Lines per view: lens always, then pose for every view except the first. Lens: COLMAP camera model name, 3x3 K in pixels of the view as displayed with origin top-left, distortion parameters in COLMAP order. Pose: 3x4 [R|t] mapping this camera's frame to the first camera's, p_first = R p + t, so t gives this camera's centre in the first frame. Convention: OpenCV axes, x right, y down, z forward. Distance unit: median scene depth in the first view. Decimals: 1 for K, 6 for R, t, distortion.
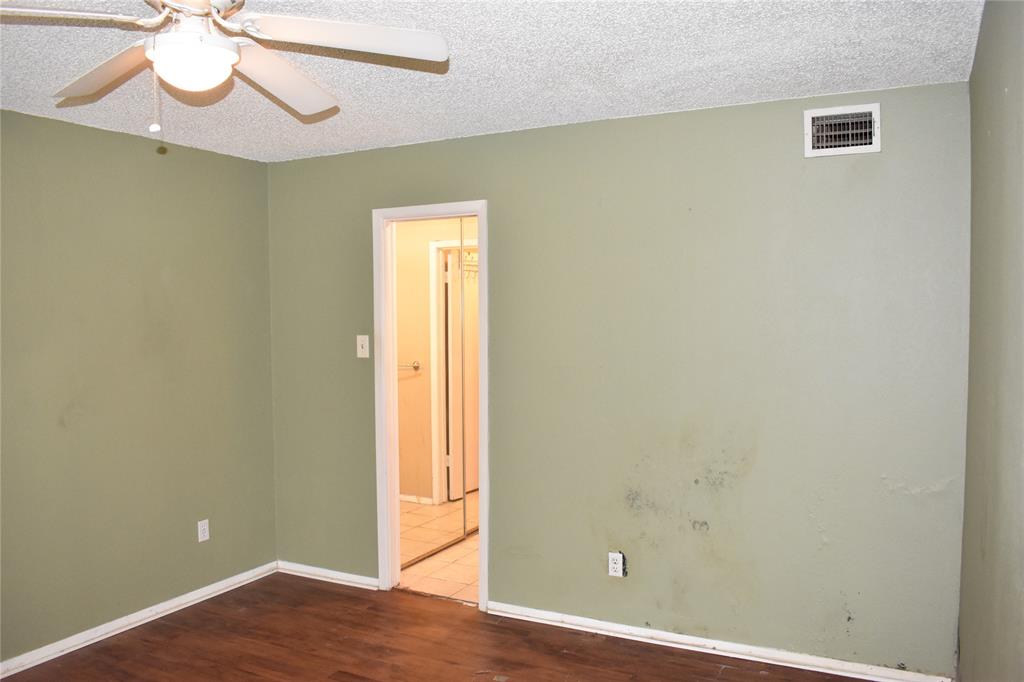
lens RADIAL K [[802.4, 0, 511.1], [0, 802.4, 341.4], [0, 0, 1]] dist [-0.066513, 0.000110]
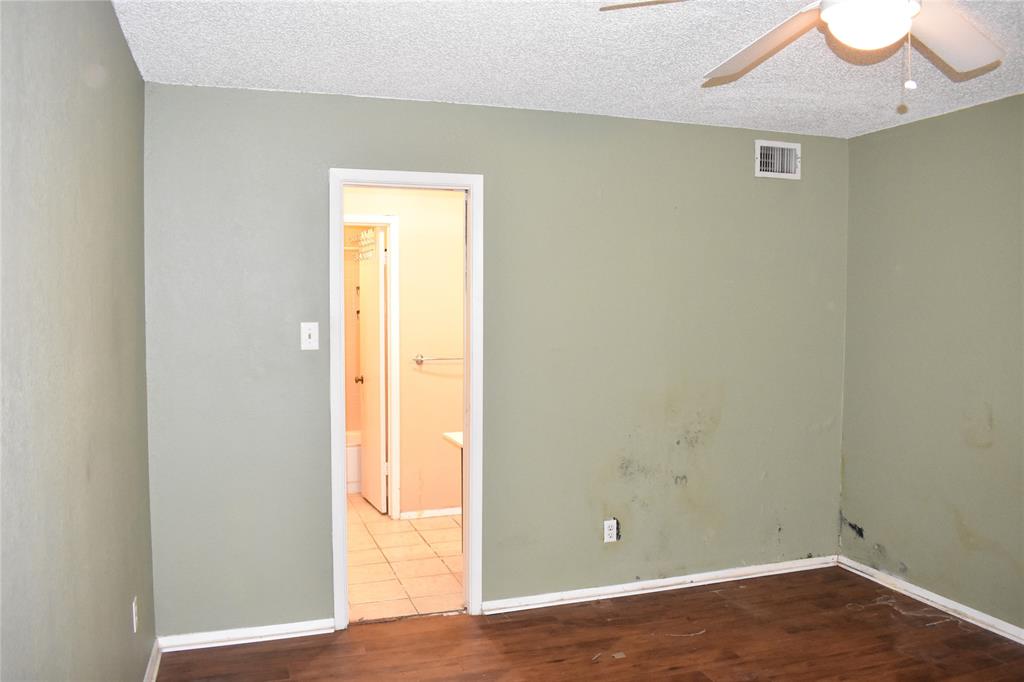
lens RADIAL K [[802.4, 0, 511.5], [0, 802.4, 339.7], [0, 0, 1]] dist [-0.066513, 0.000110]
pose [[0.692565, -0.024197, 0.720950, -0.736552], [0.023742, 0.999660, 0.010744, 0.007222], [-0.720965, 0.009676, 0.692904, 0.349616]]
